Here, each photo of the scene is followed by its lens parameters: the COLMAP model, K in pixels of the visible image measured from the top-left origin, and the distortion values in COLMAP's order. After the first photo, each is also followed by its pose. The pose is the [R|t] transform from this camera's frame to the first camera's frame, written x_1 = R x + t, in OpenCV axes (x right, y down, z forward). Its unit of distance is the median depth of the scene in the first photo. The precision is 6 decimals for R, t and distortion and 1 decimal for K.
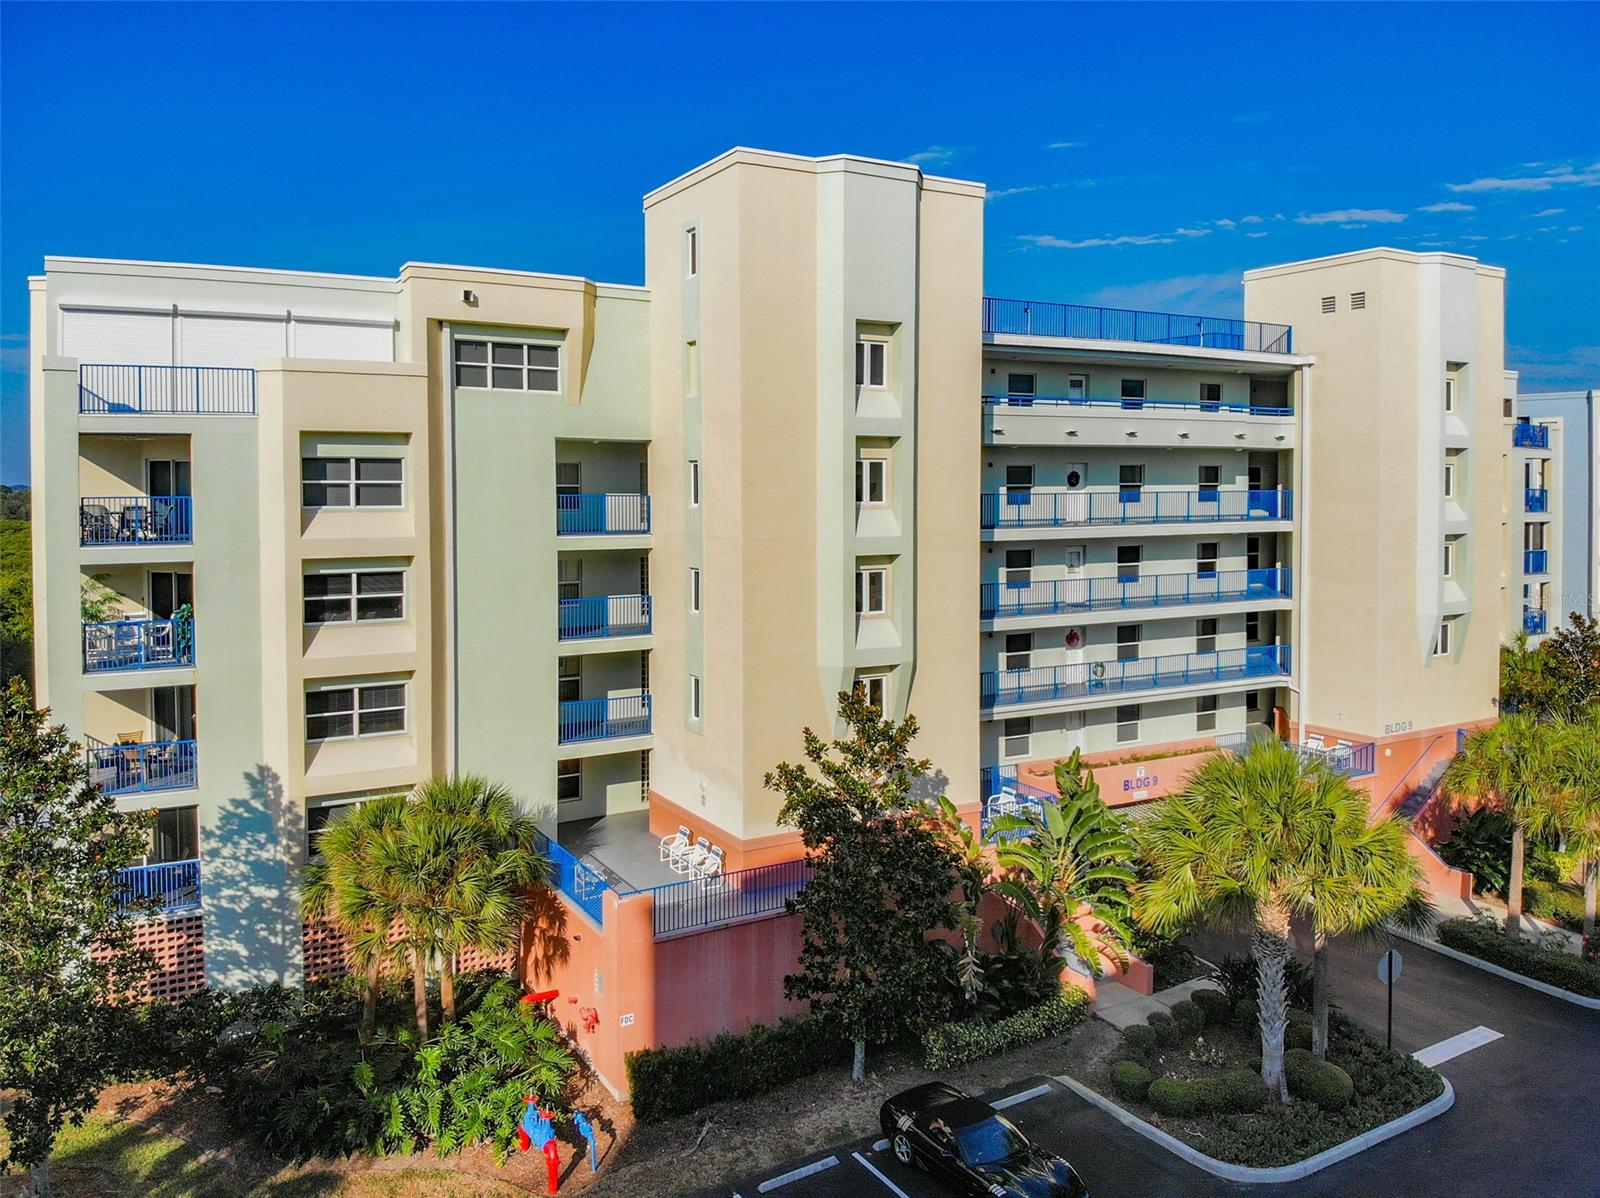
lens RADIAL K [[1170.0, 0, 801.8], [0, 1170.0, 600.1], [0, 0, 1]] dist [0.072604, -0.110404]
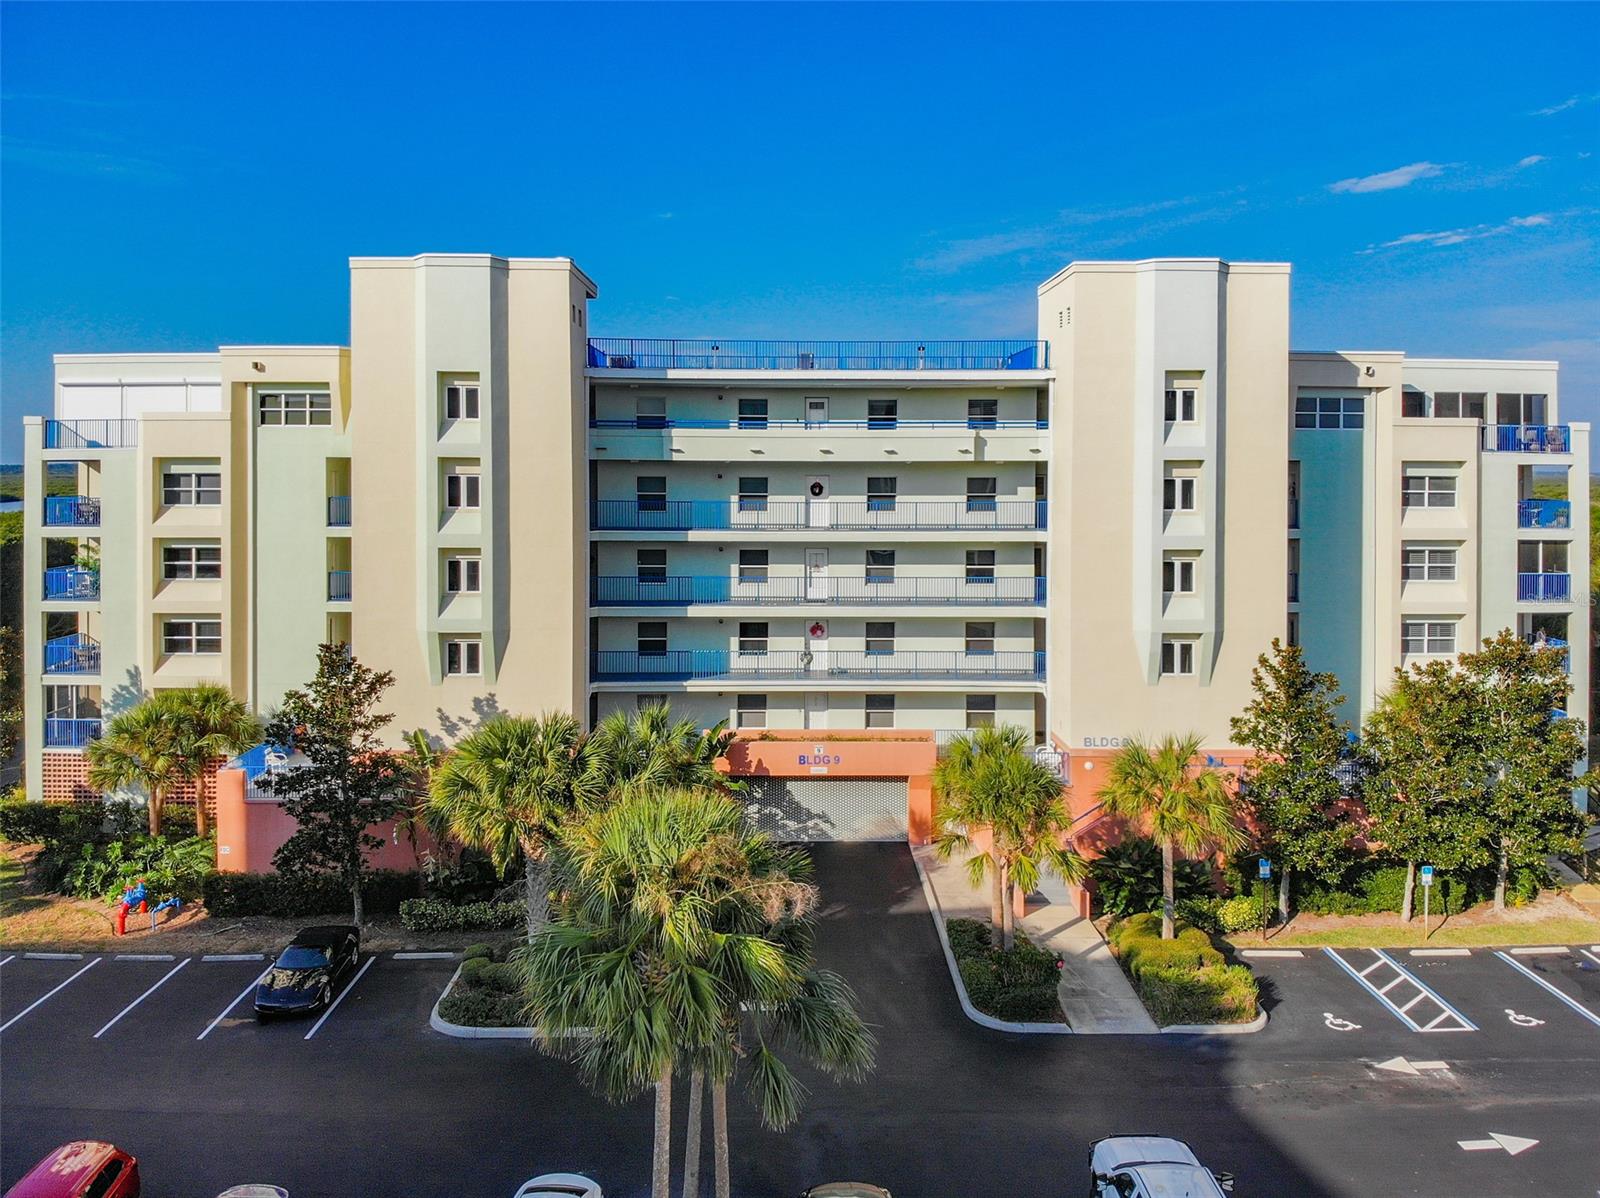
lens RADIAL K [[1170.0, 0, 808.0], [0, 1170.0, 597.7], [0, 0, 1]] dist [0.072604, -0.110404]
pose [[0.889949, 0.049612, -0.453354, 1.006860], [-0.049377, 0.998704, 0.012364, -0.016319], [0.453380, 0.011382, 0.891245, -0.016916]]
